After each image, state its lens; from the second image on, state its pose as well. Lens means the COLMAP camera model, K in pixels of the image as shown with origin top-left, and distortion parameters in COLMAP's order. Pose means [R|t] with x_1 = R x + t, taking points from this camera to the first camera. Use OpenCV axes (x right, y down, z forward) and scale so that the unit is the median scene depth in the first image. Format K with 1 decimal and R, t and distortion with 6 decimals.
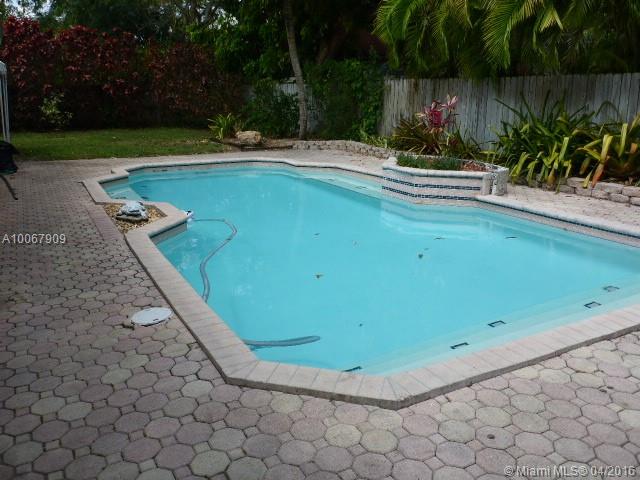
lens RADIAL K [[518.4, 0, 320.0], [0, 518.4, 240.0], [0, 0, 1]] dist [-0.015780, -0.006211]
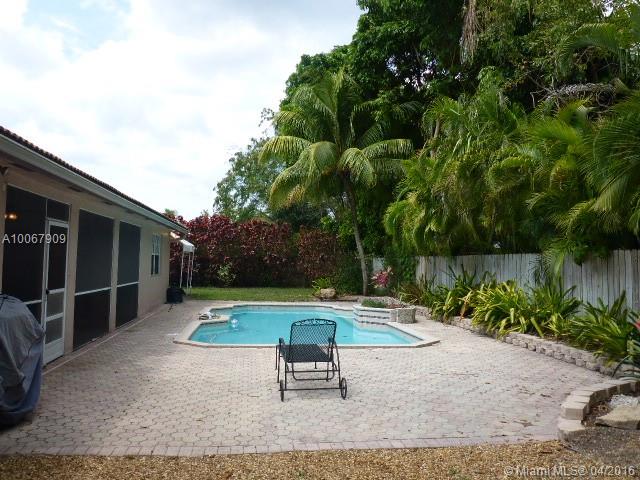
lens RADIAL K [[518.4, 0, 320.0], [0, 518.4, 240.0], [0, 0, 1]] dist [-0.015780, -0.006211]
pose [[0.932135, -0.008139, -0.362021, 0.386868], [-0.106155, 0.949682, -0.294678, 0.101237], [0.346203, 0.313110, 0.884367, -0.380298]]
